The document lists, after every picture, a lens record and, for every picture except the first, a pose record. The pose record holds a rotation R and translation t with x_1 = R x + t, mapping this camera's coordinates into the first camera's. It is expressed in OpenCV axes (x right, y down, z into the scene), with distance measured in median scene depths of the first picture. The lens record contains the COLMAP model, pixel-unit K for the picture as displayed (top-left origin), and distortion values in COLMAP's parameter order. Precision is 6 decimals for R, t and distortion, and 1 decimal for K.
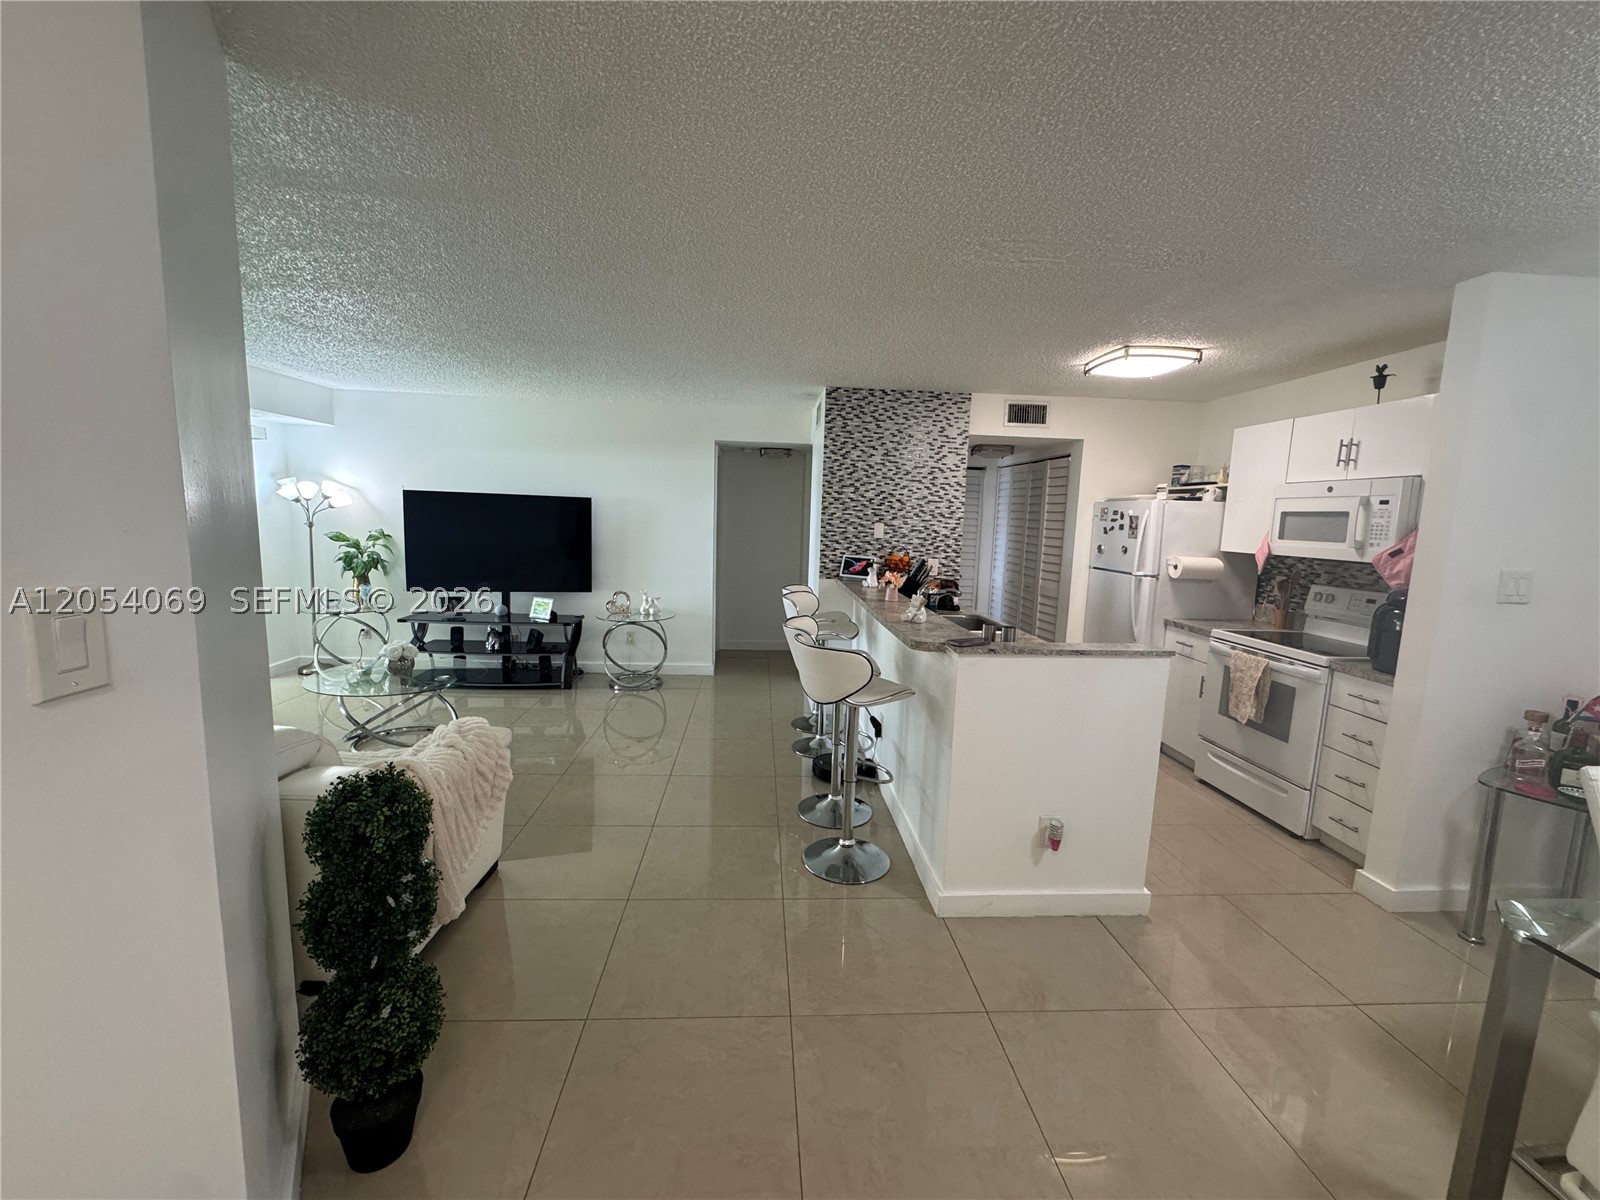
lens RADIAL K [[637.6, 0, 797.4], [0, 637.6, 599.2], [0, 0, 1]] dist [-0.004267, 0.000449]
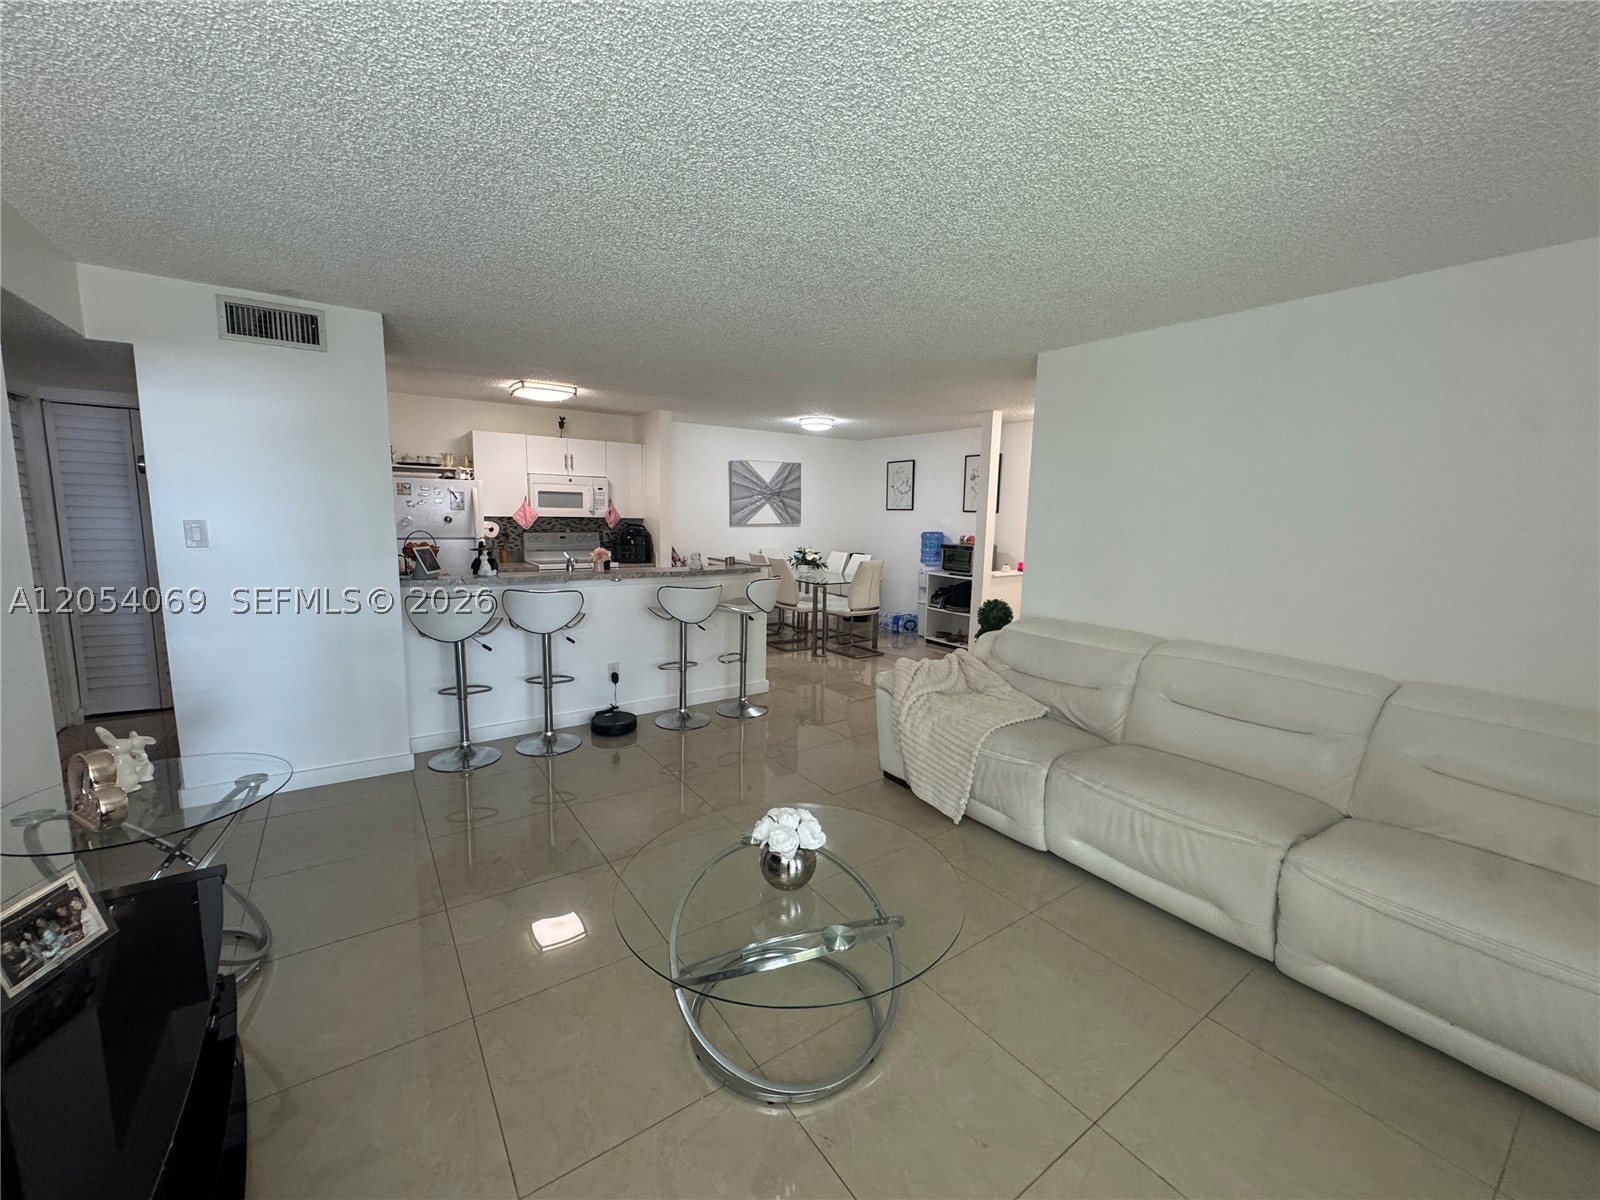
lens RADIAL K [[637.6, 0, 799.5], [0, 637.6, 607.8], [0, 0, 1]] dist [-0.004267, 0.000449]
pose [[-0.522502, -0.169595, 0.835601, -0.811867], [0.071929, 0.967758, 0.241395, -0.146776], [-0.849599, 0.186233, -0.493457, 0.977775]]
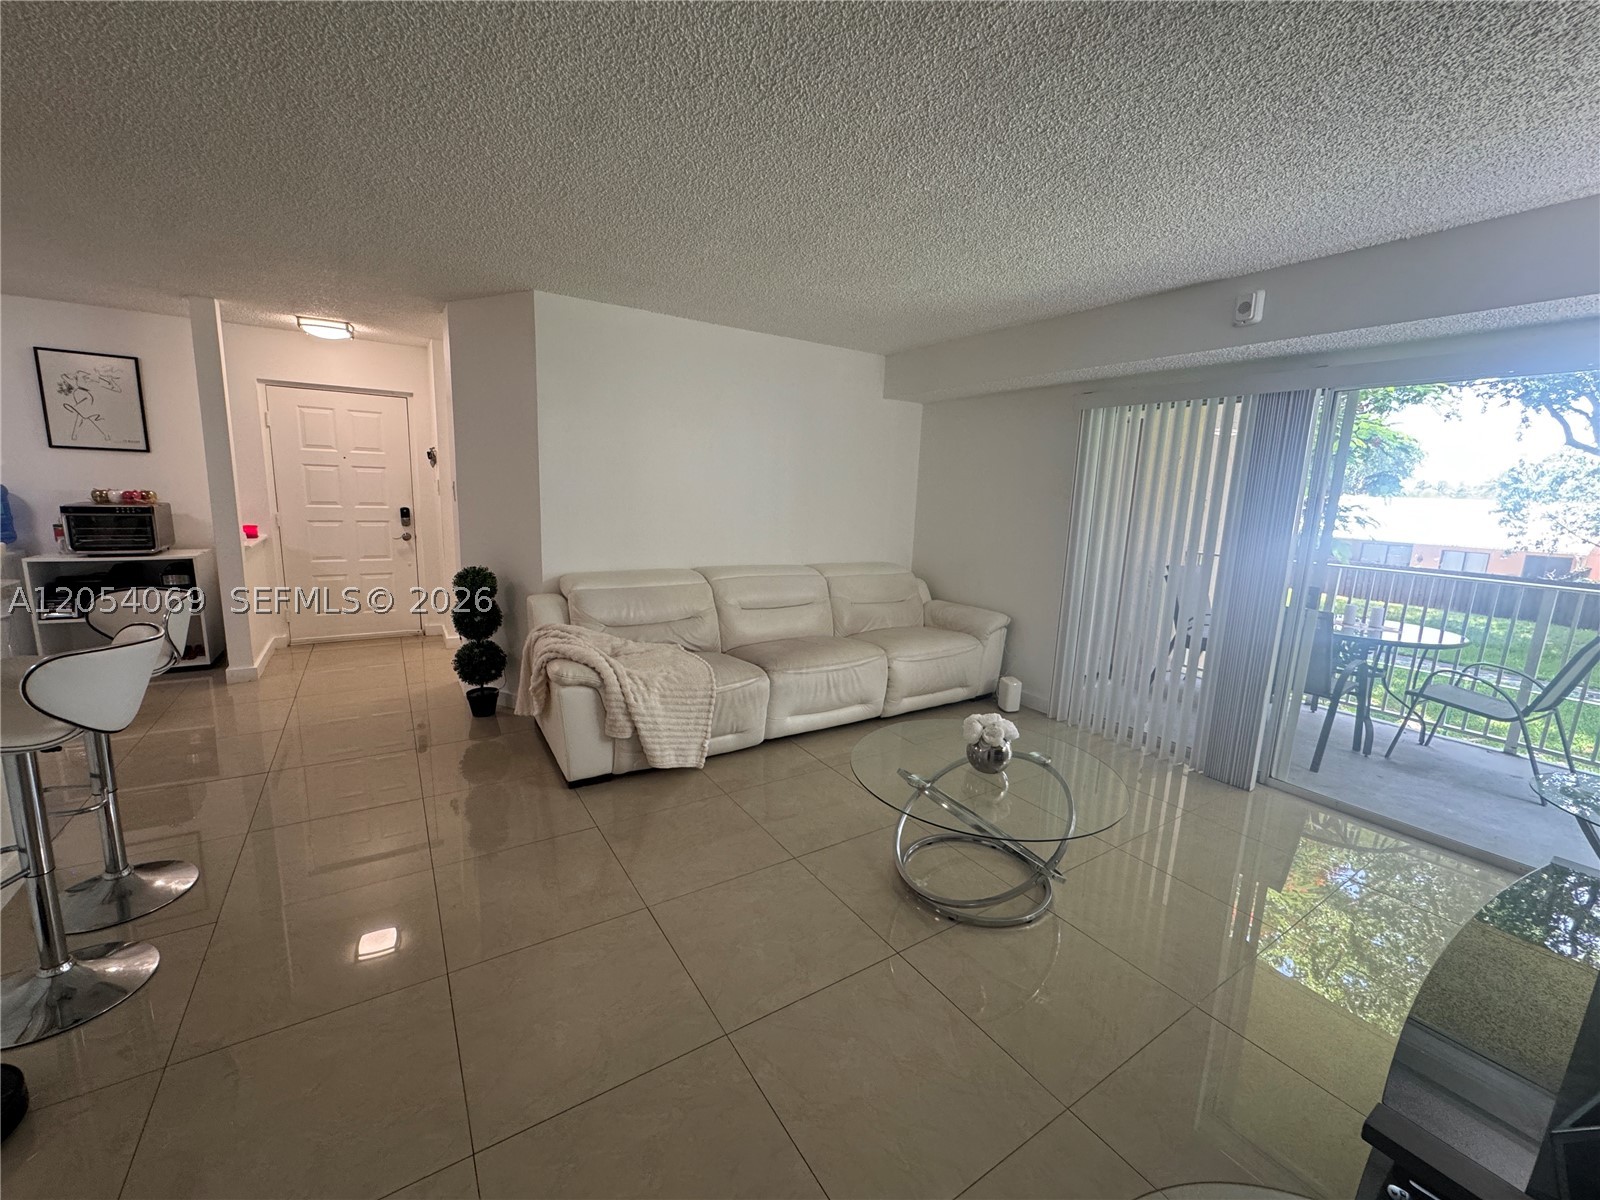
lens RADIAL K [[637.6, 0, 800.5], [0, 637.6, 600.4], [0, 0, 1]] dist [-0.004267, 0.000449]
pose [[-0.868840, 0.020769, -0.494657, -0.154986], [-0.129384, 0.954874, 0.267348, -0.138995], [0.477888, 0.296284, -0.826946, 1.130569]]
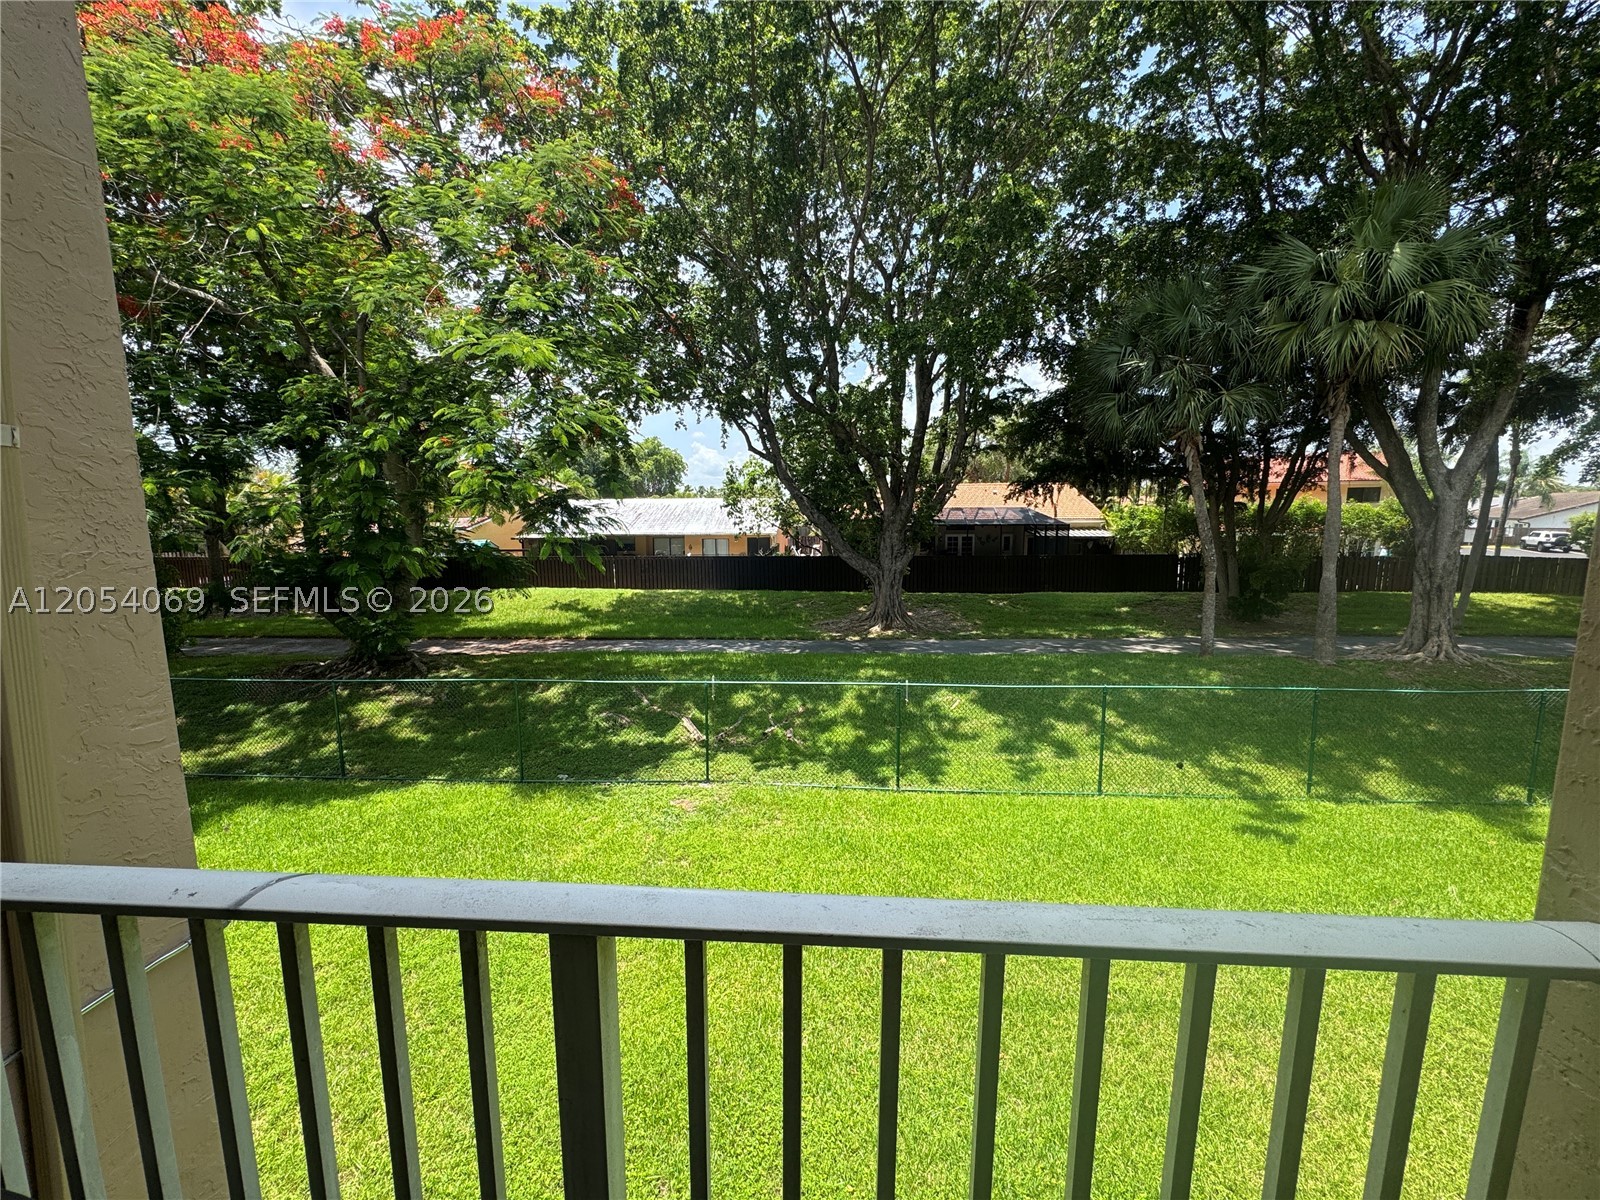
lens RADIAL K [[637.6, 0, 799.8], [0, 637.6, 589.7], [0, 0, 1]] dist [-0.004267, 0.000449]
pose [[-0.127725, 0.092582, -0.987479, -1.276706], [-0.128482, 0.985700, 0.109034, -0.147537], [0.983452, 0.140800, -0.114003, 0.971584]]
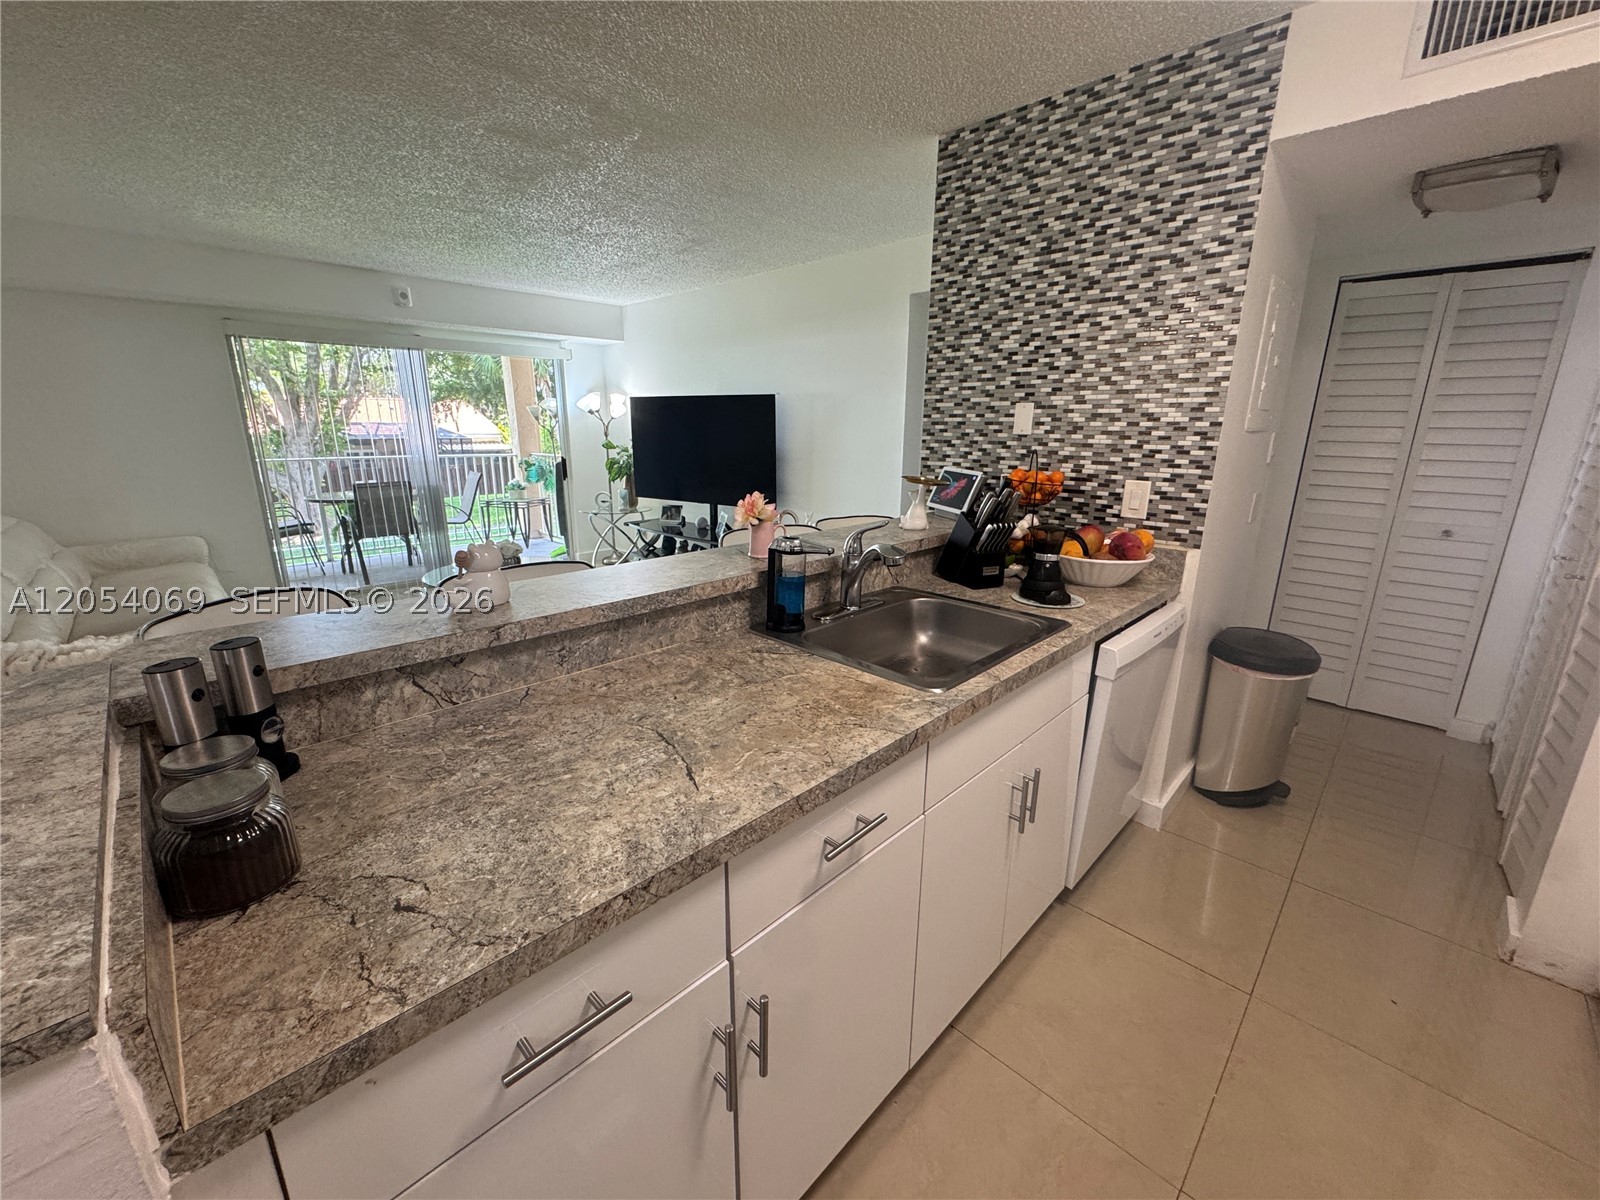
lens RADIAL K [[637.6, 0, 799.6], [0, 637.6, 598.6], [0, 0, 1]] dist [-0.004267, 0.000449]
pose [[0.668309, 0.166699, -0.724965, 0.393820], [-0.081308, 0.985098, 0.151561, -0.031060], [0.739426, -0.042344, 0.671904, 0.534911]]
